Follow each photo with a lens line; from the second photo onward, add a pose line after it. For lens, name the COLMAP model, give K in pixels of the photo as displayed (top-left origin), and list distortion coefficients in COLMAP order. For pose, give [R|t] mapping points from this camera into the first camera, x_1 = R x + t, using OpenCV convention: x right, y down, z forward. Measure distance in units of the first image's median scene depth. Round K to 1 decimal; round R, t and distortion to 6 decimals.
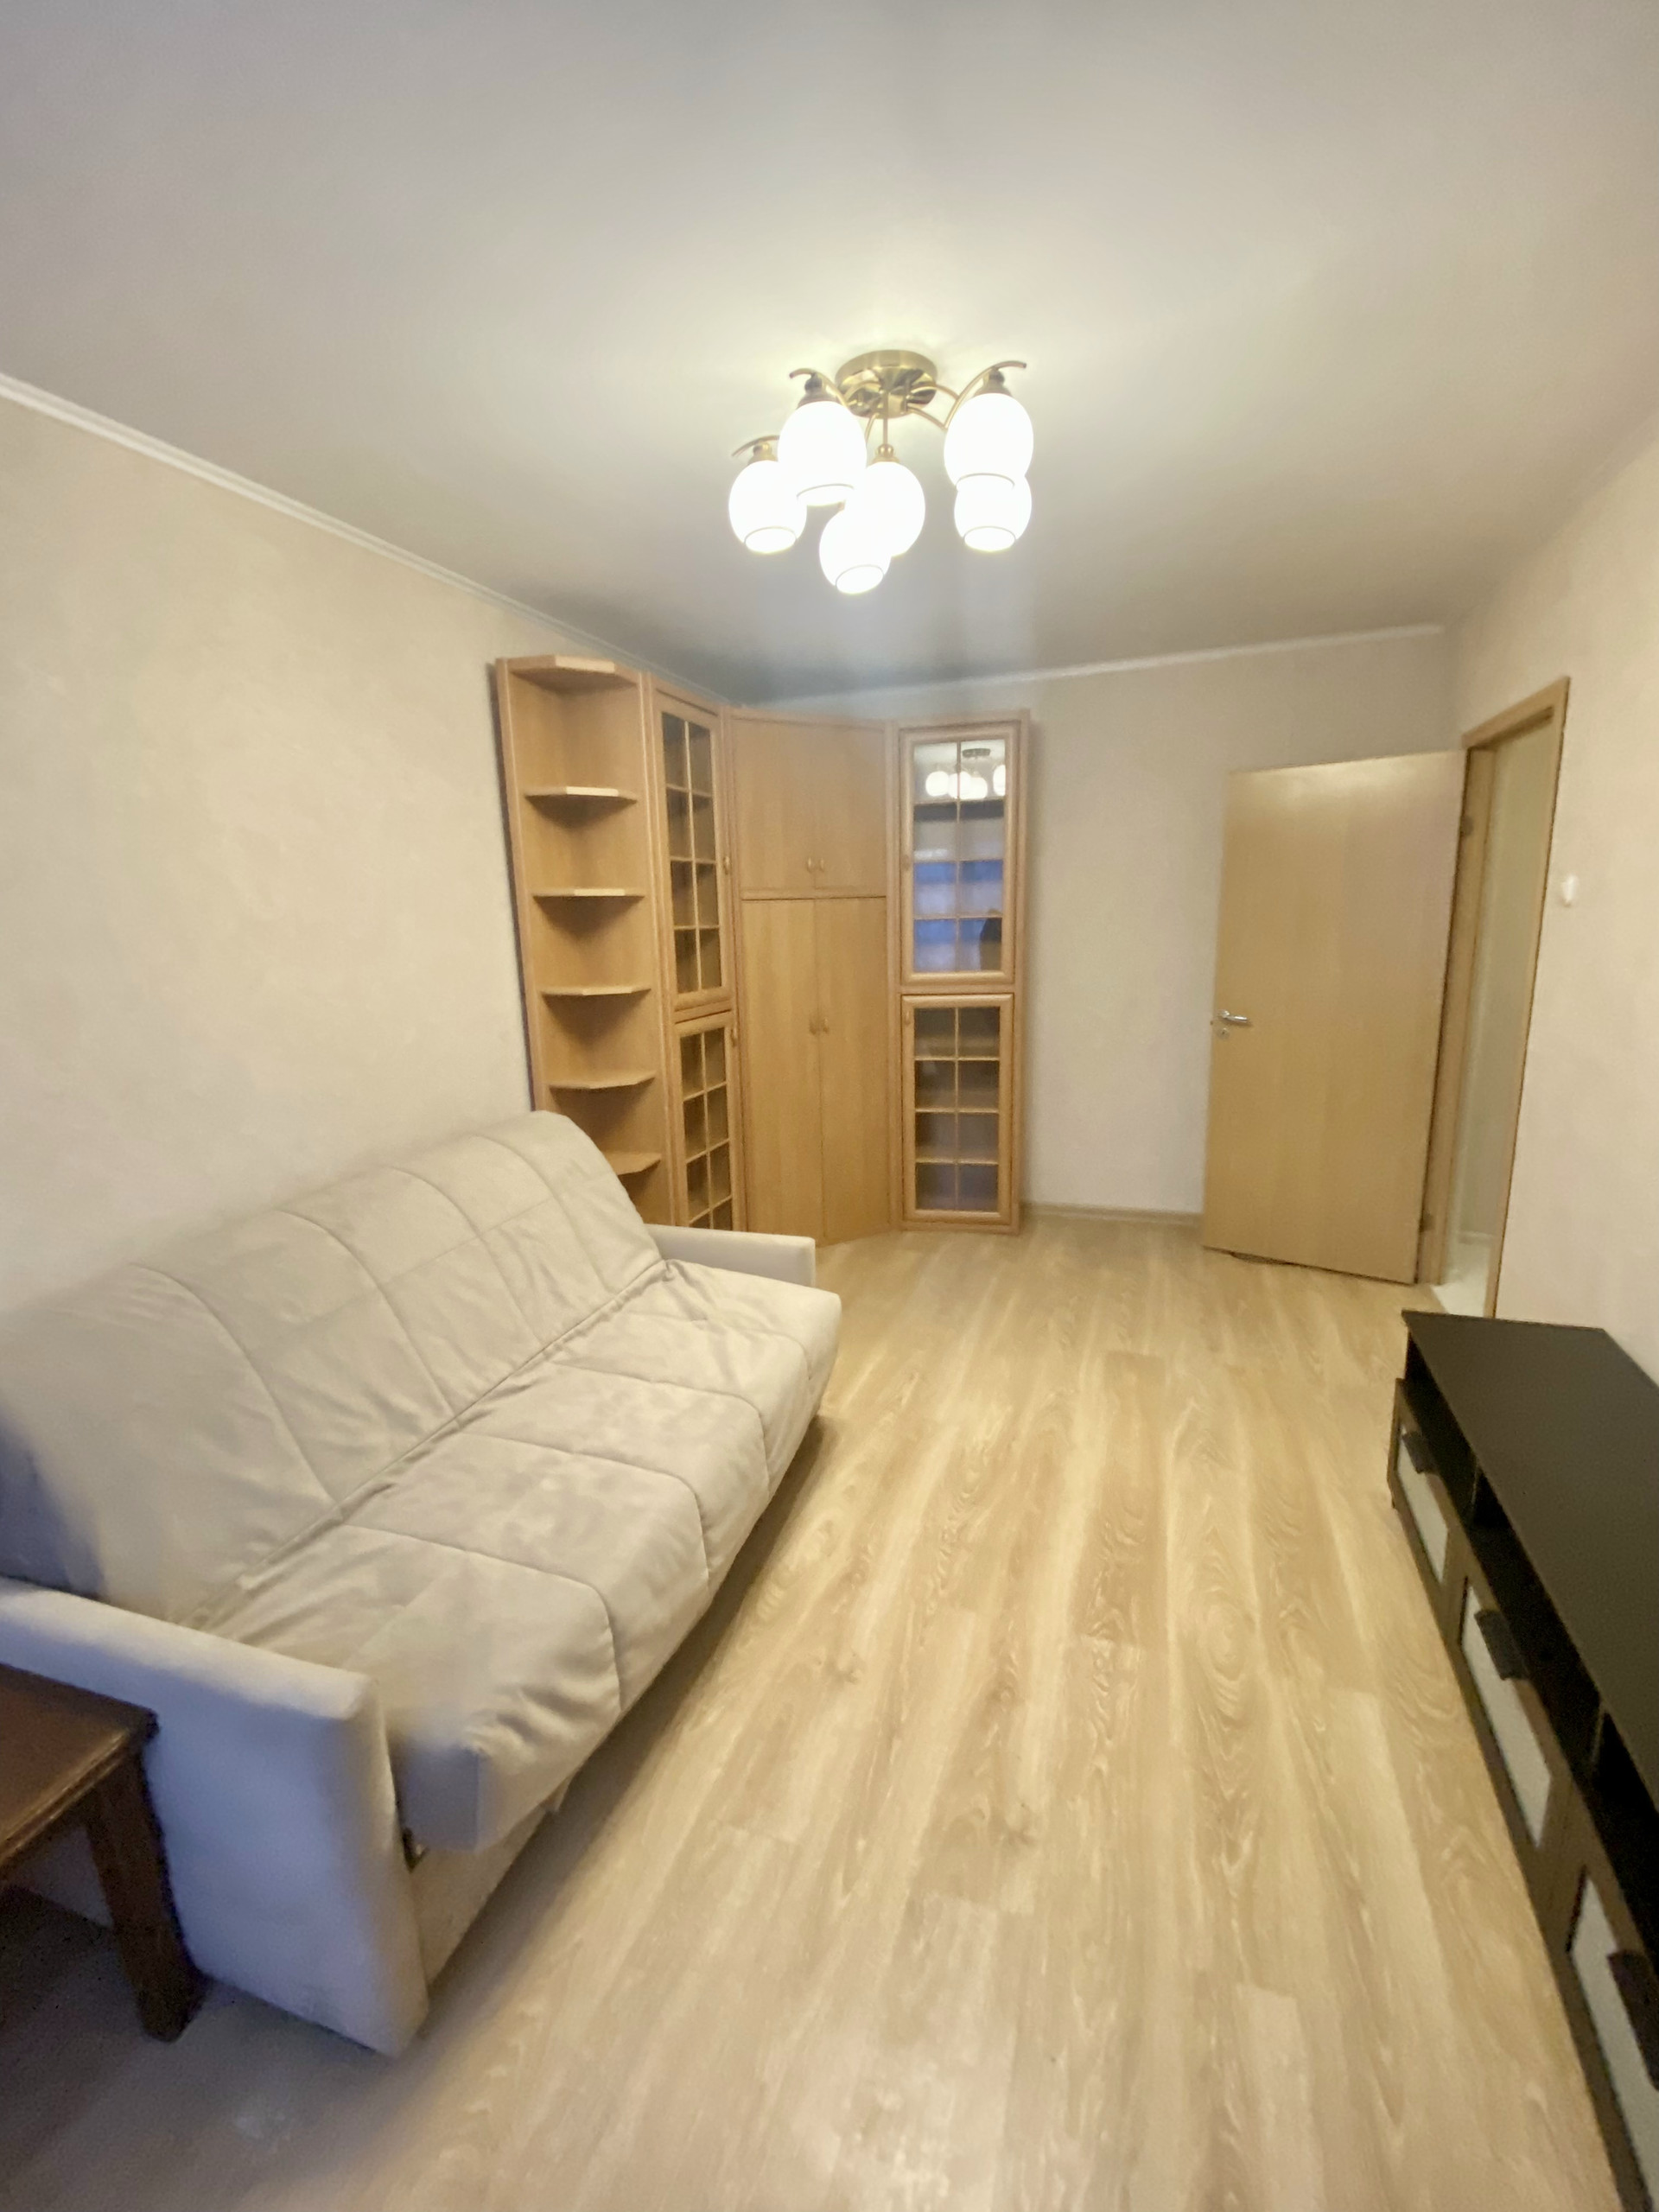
lens RADIAL K [[942.7, 0, 865.6], [0, 942.7, 1100.7], [0, 0, 1]] dist [-0.001048, -0.000278]
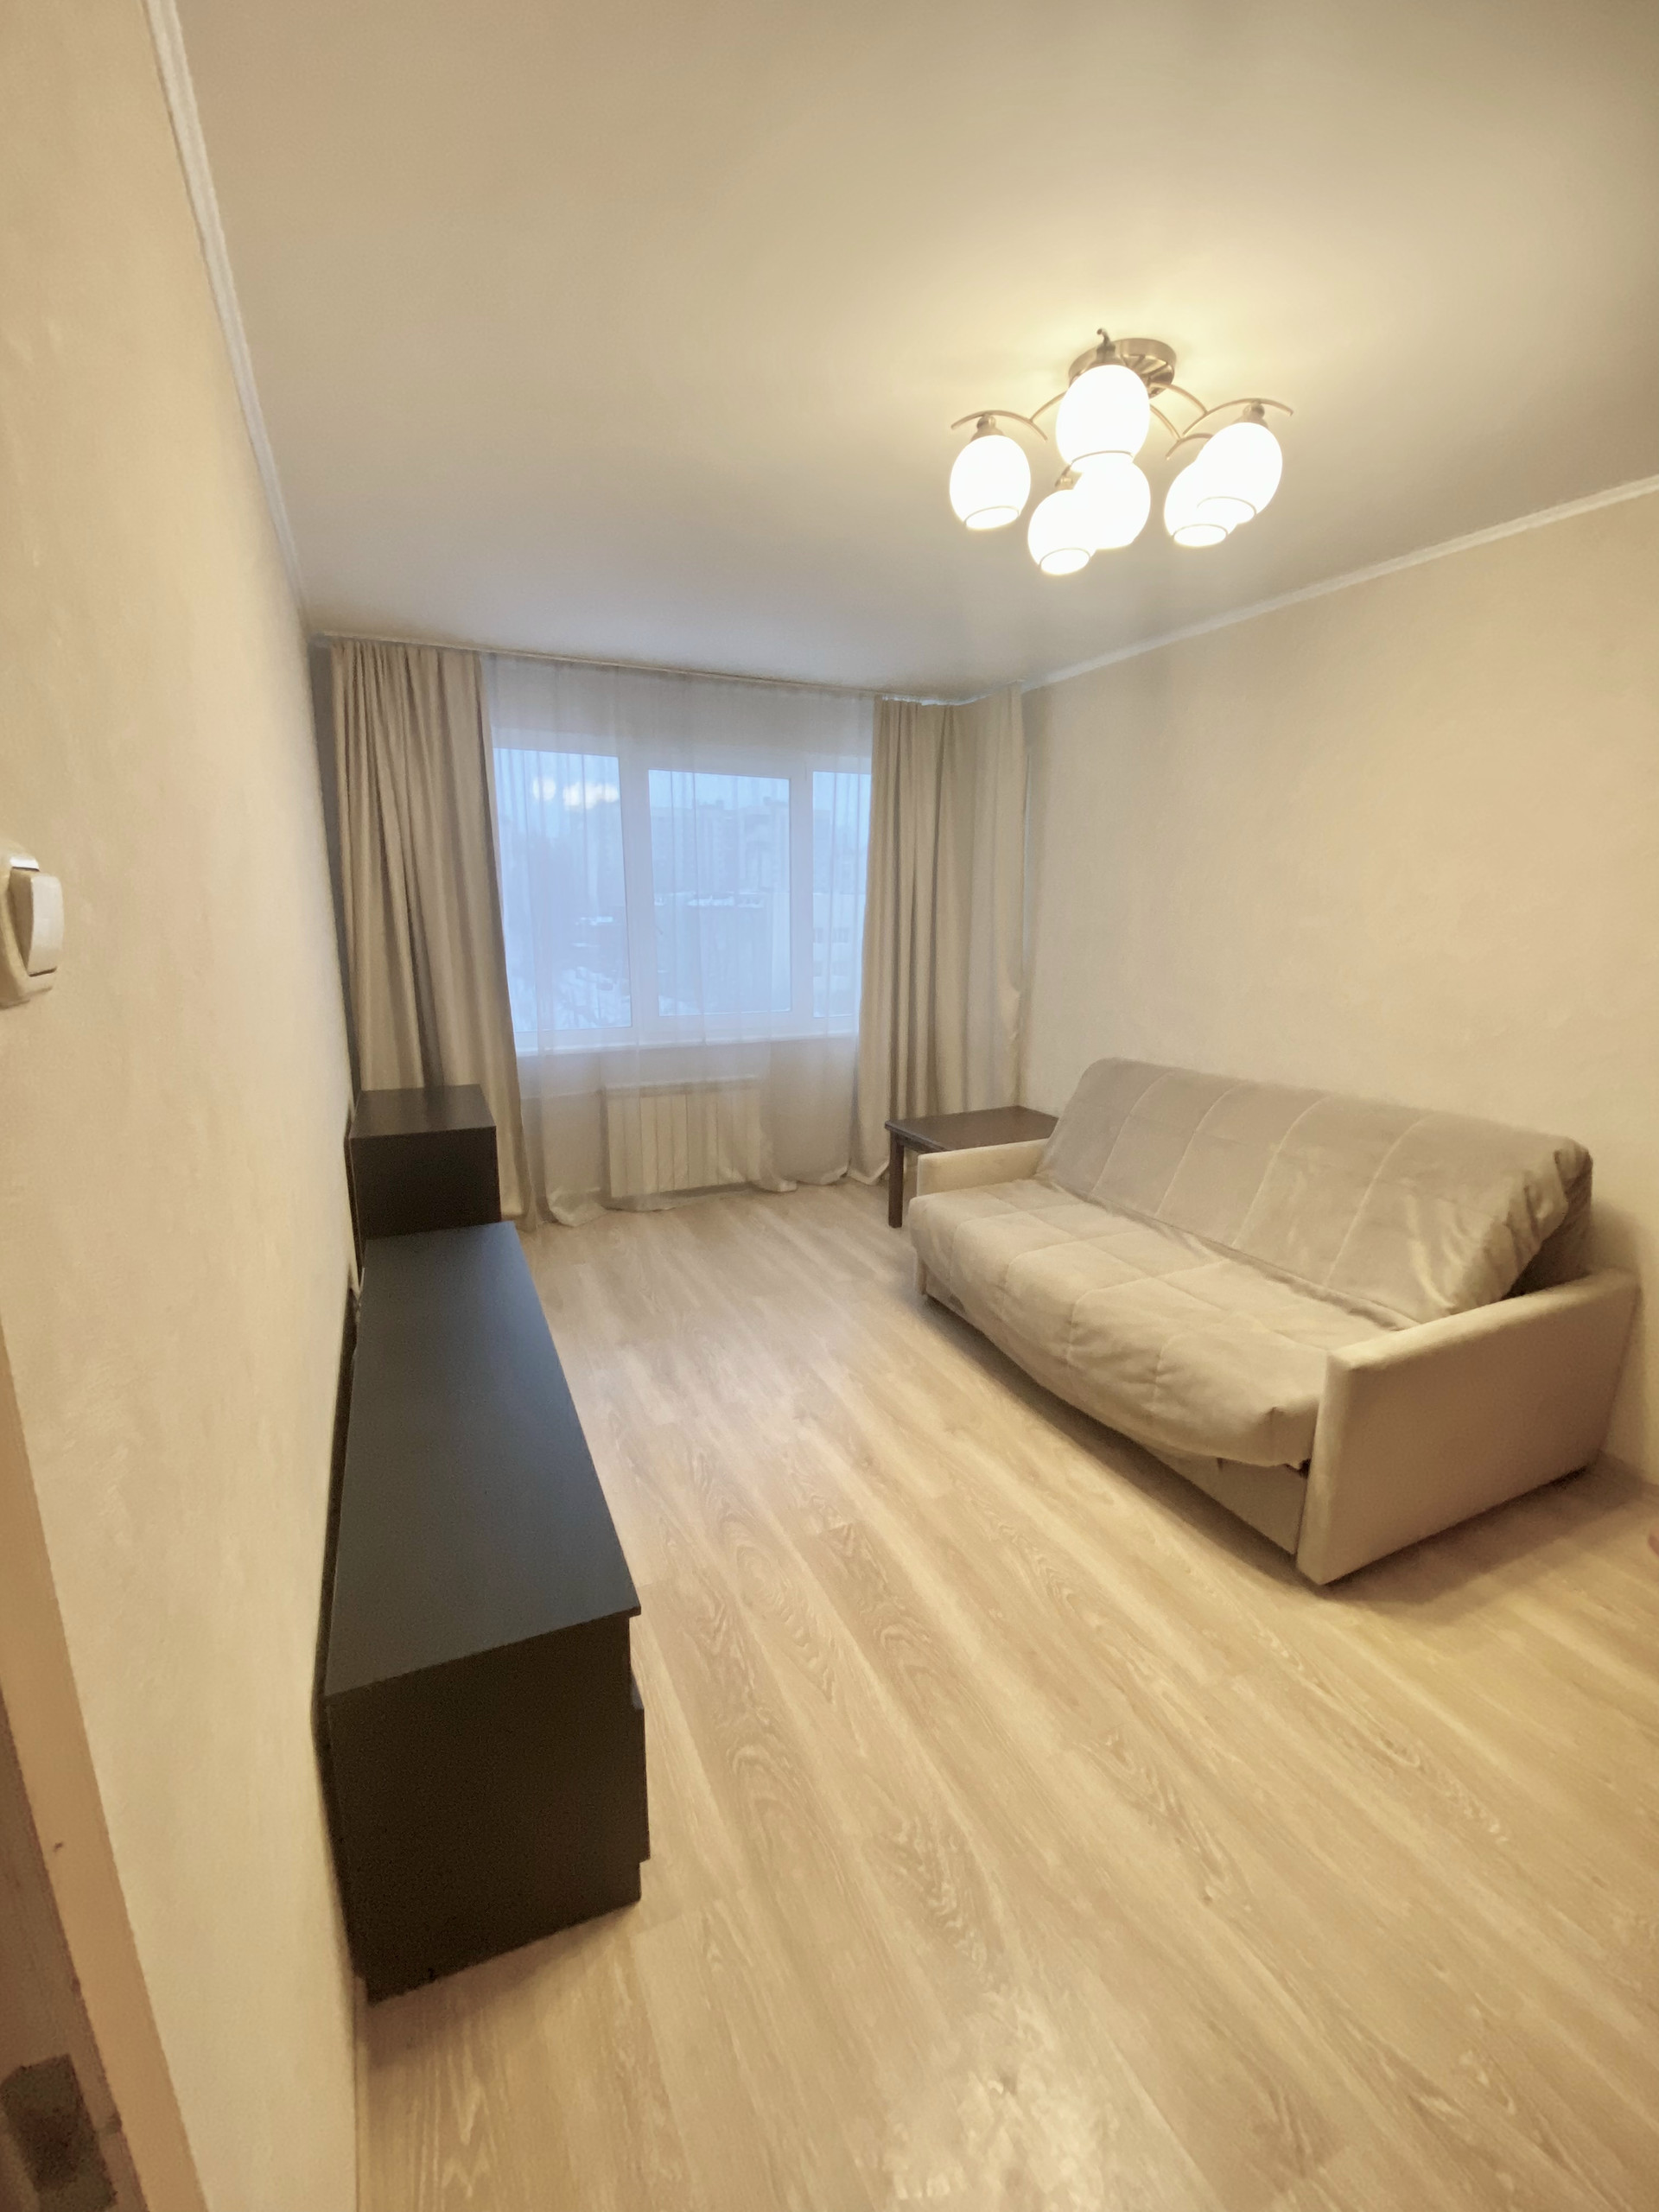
lens RADIAL K [[942.7, 0, 865.6], [0, 942.7, 1100.7], [0, 0, 1]] dist [-0.001048, -0.000278]
pose [[-0.711546, 0.166867, -0.682538, 0.897747], [-0.139669, 0.918417, 0.370139, -0.352151], [0.688618, 0.358701, -0.630190, 1.485161]]
